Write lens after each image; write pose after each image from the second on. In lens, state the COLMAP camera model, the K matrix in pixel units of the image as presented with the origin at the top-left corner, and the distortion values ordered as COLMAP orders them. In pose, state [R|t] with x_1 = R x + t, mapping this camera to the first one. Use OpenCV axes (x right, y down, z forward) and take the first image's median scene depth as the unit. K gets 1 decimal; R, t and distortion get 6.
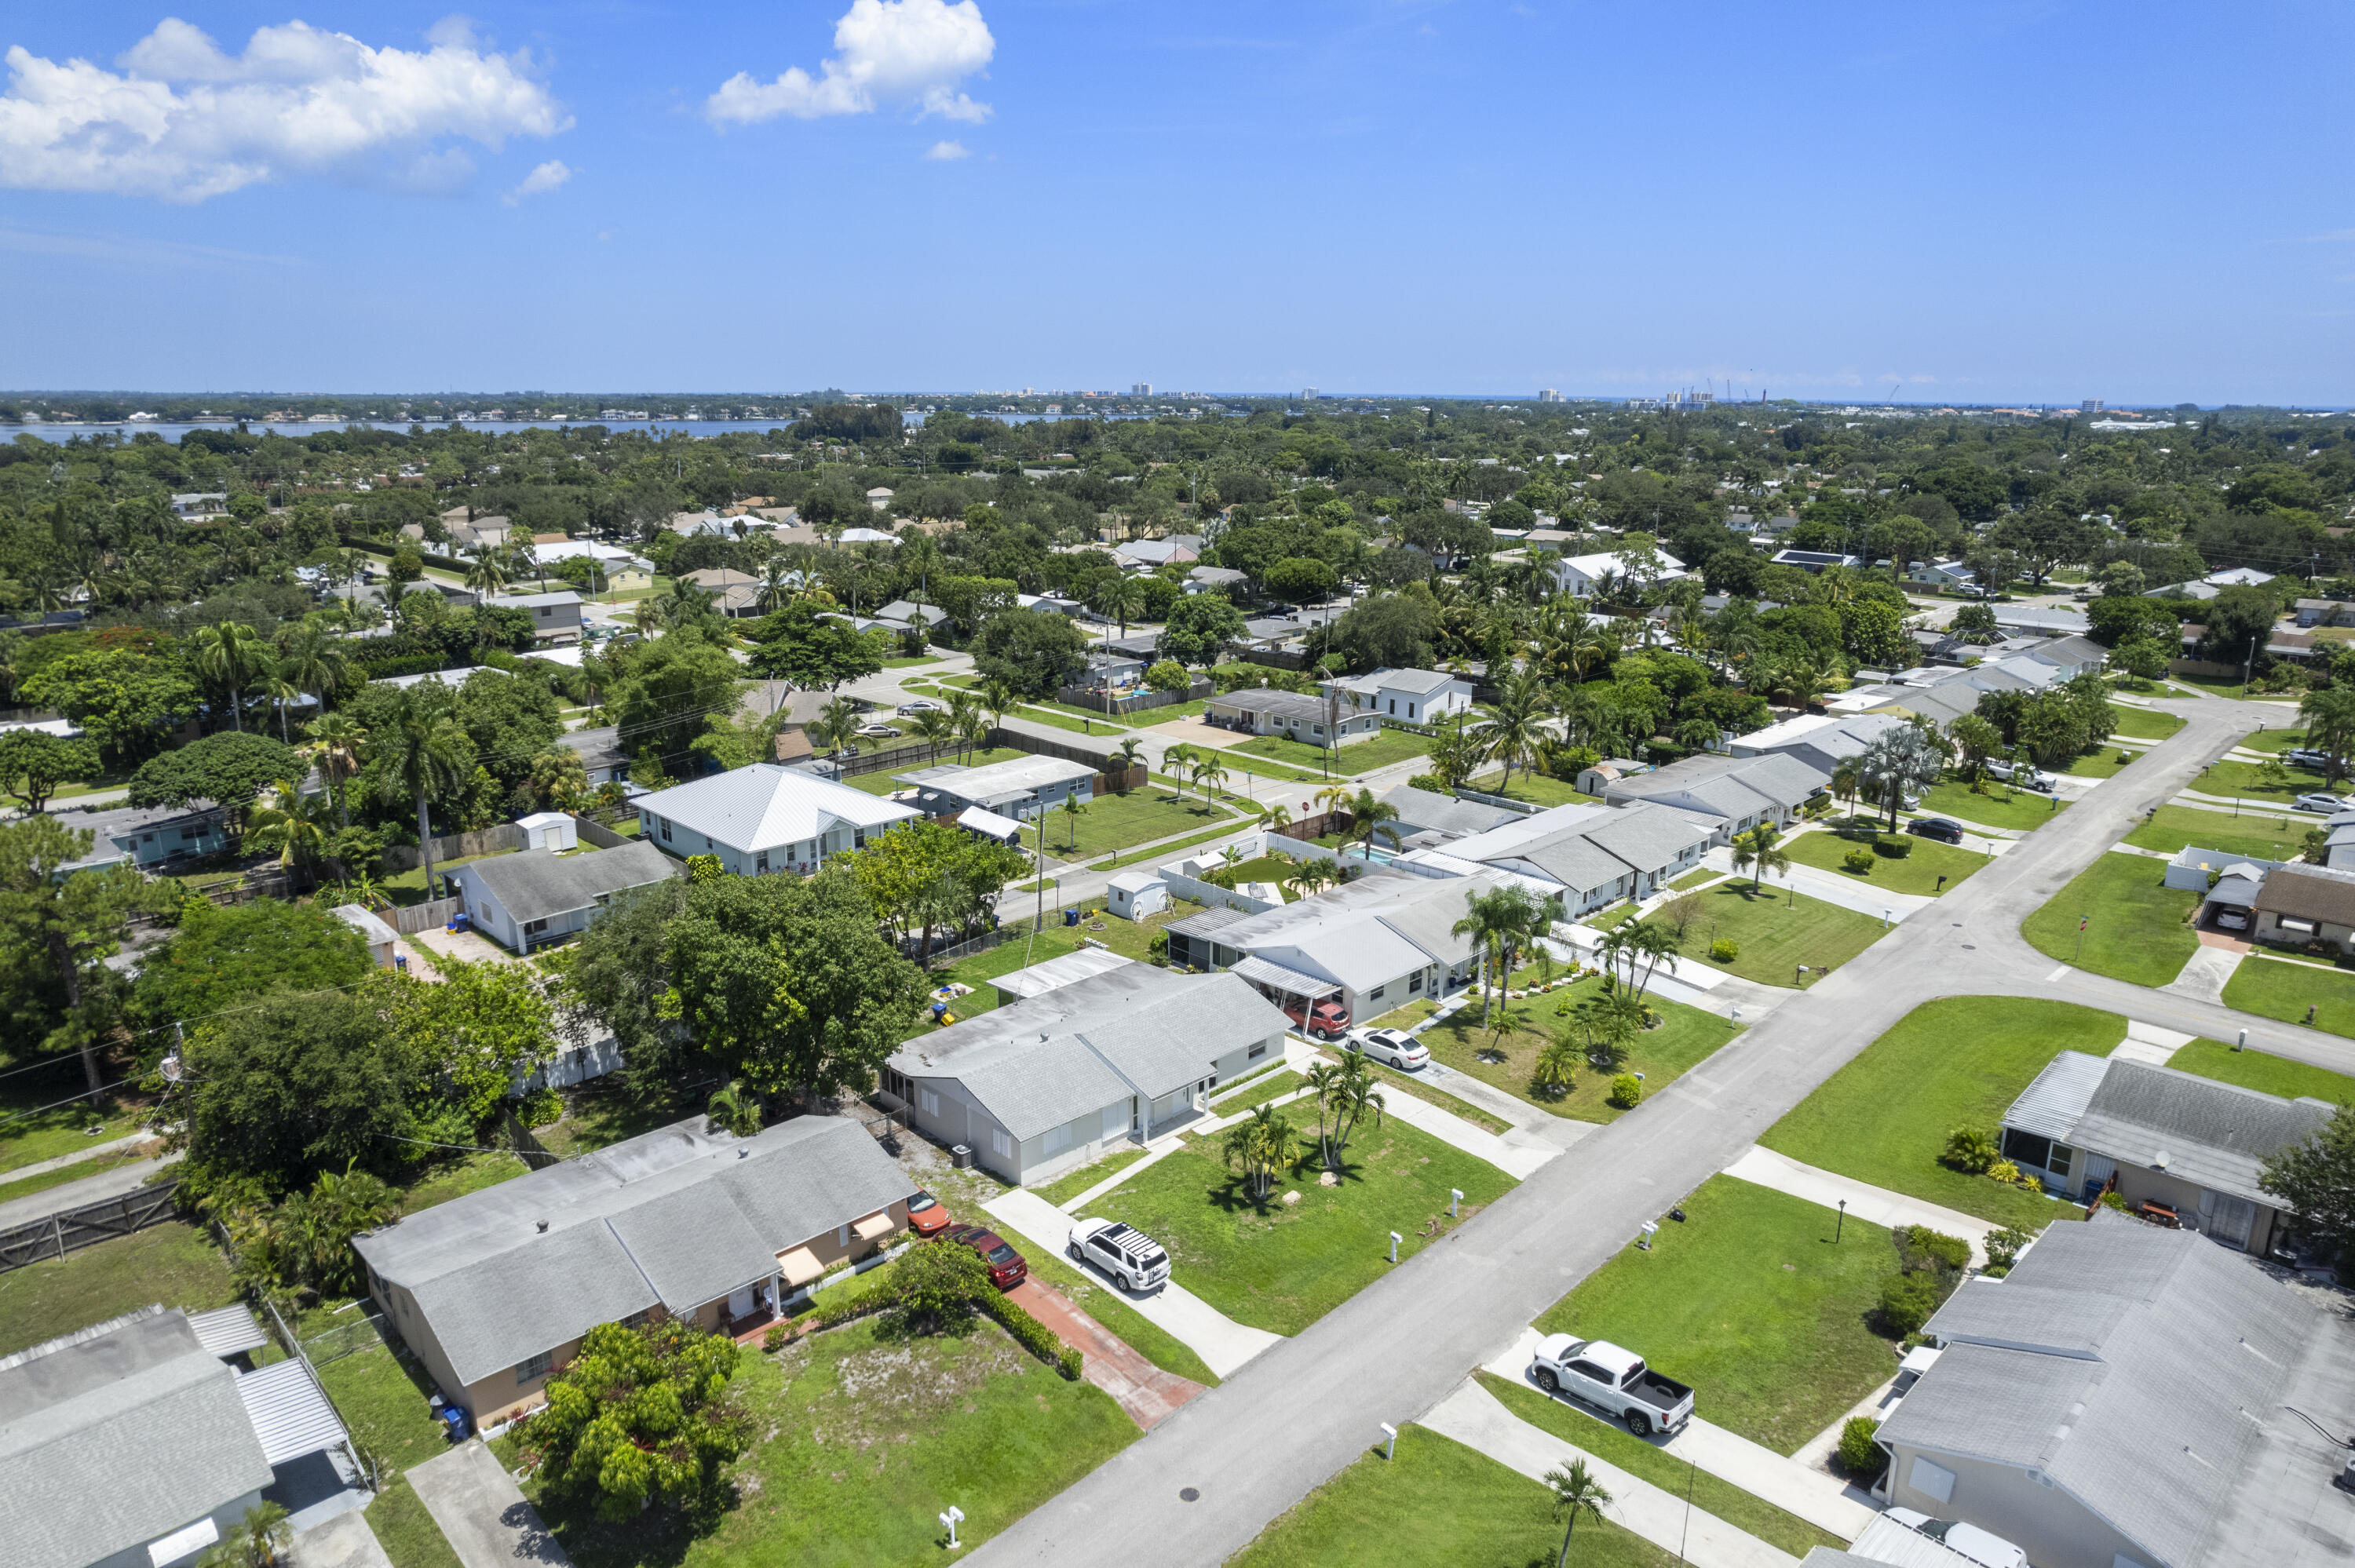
lens RADIAL K [[1447.4, 0, 1177.5], [0, 1447.4, 784.0], [0, 0, 1]] dist [-0.074060, 0.063597]
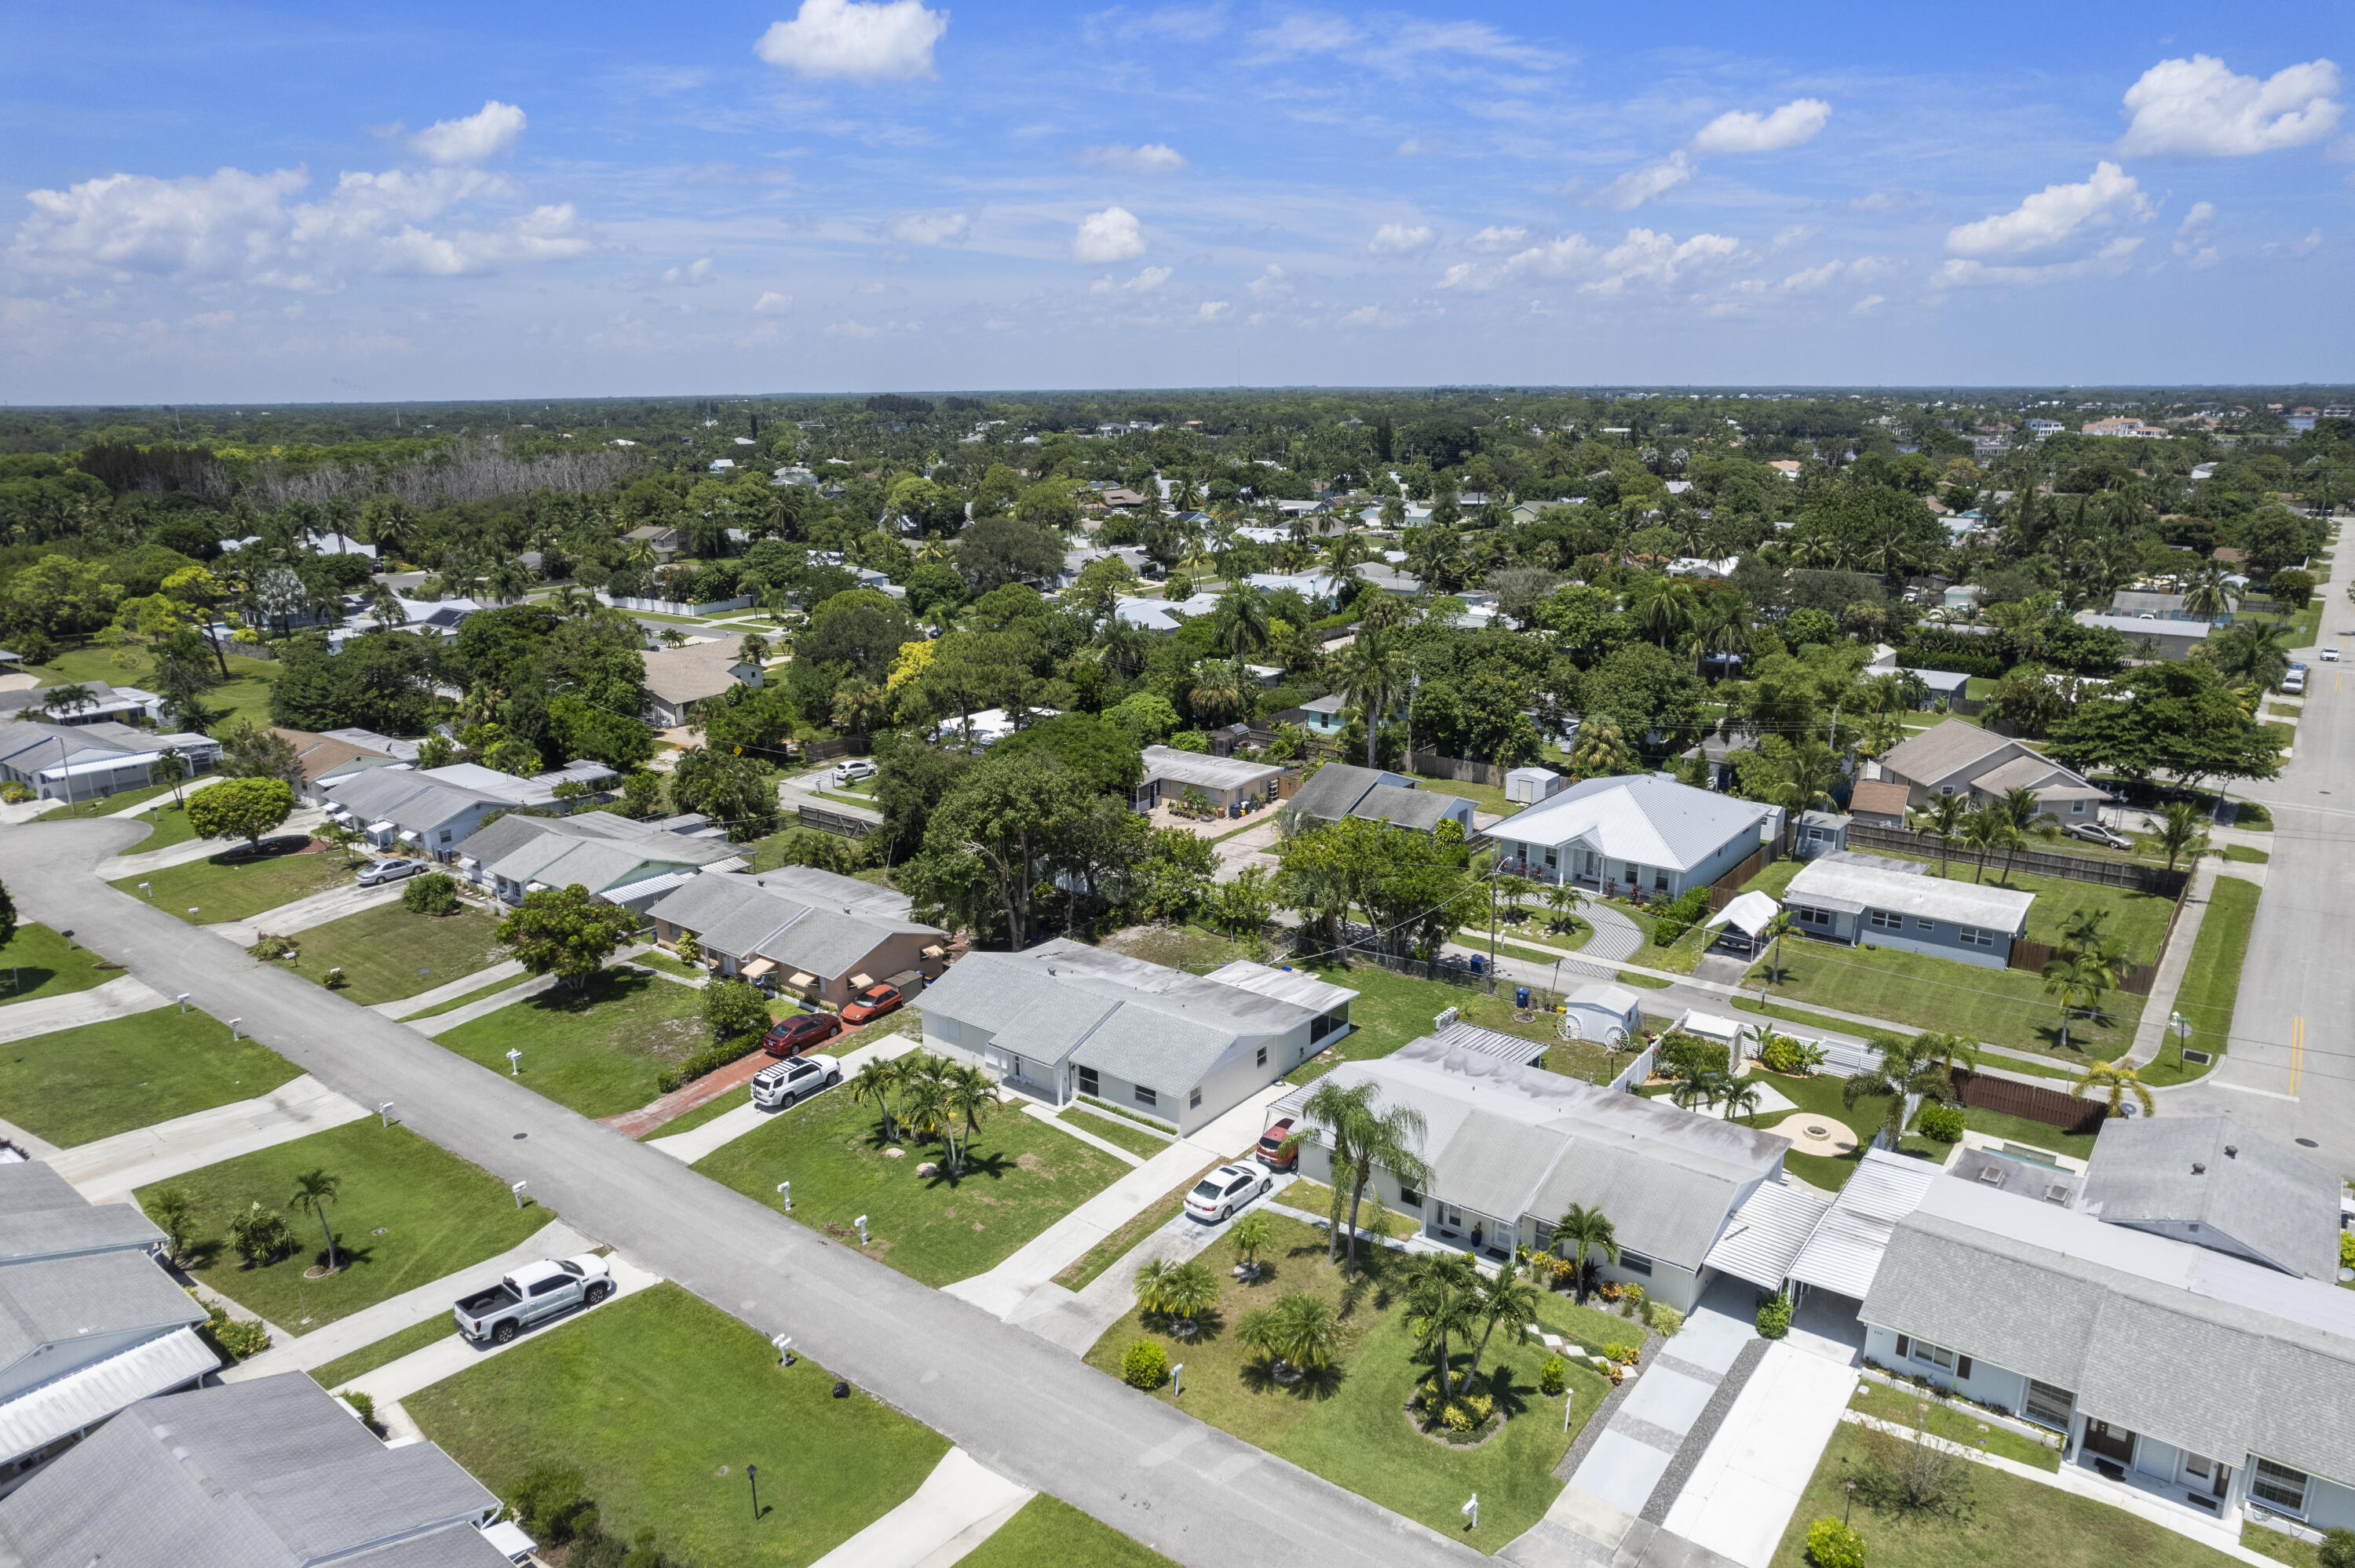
lens RADIAL K [[1447.4, 0, 1177.5], [0, 1447.4, 784.0], [0, 0, 1]] dist [-0.074060, 0.063597]
pose [[0.167534, 0.259768, -0.951027, 0.790689], [-0.253250, 0.943630, 0.213135, -0.186295], [0.952784, 0.205141, 0.223877, 0.681166]]
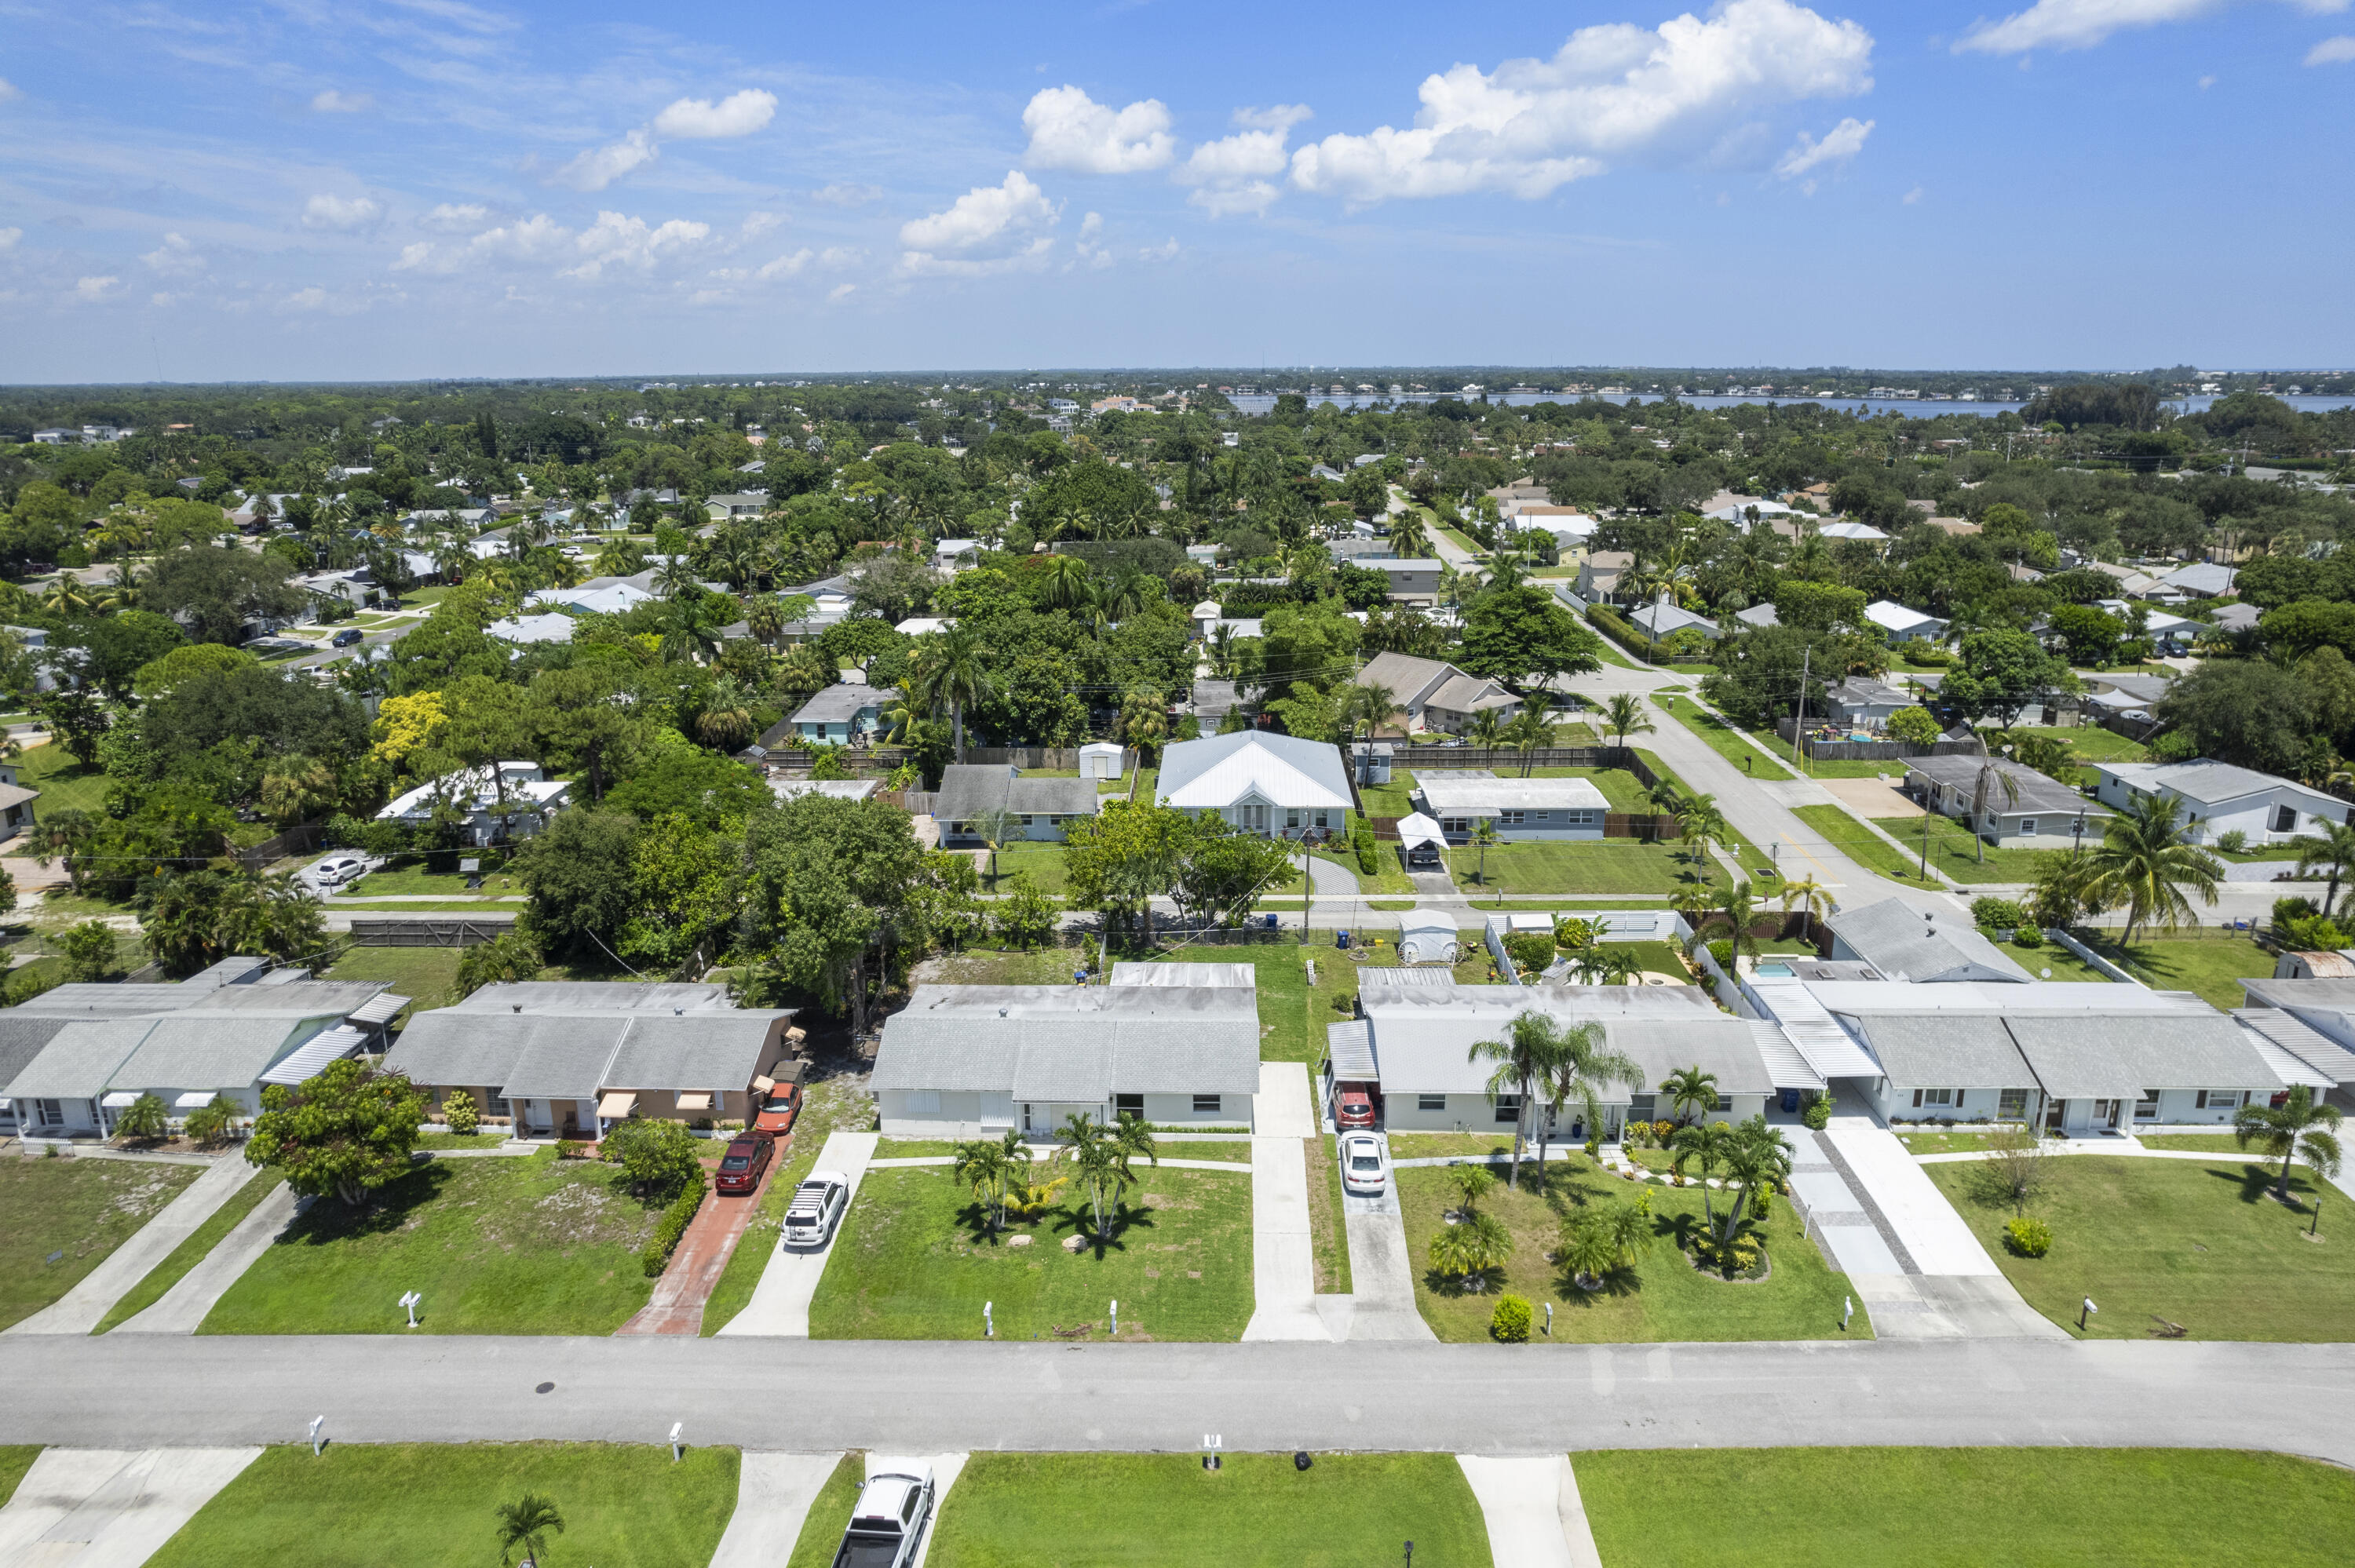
lens RADIAL K [[1495.1, 0, 1177.5], [0, 1495.1, 784.0], [0, 0, 1]] dist [-0.061302, 0.047629]
pose [[0.706509, 0.184668, -0.683186, 0.565676], [-0.179919, 0.980506, 0.078974, -0.071626], [0.684452, 0.067122, 0.725962, 0.267133]]
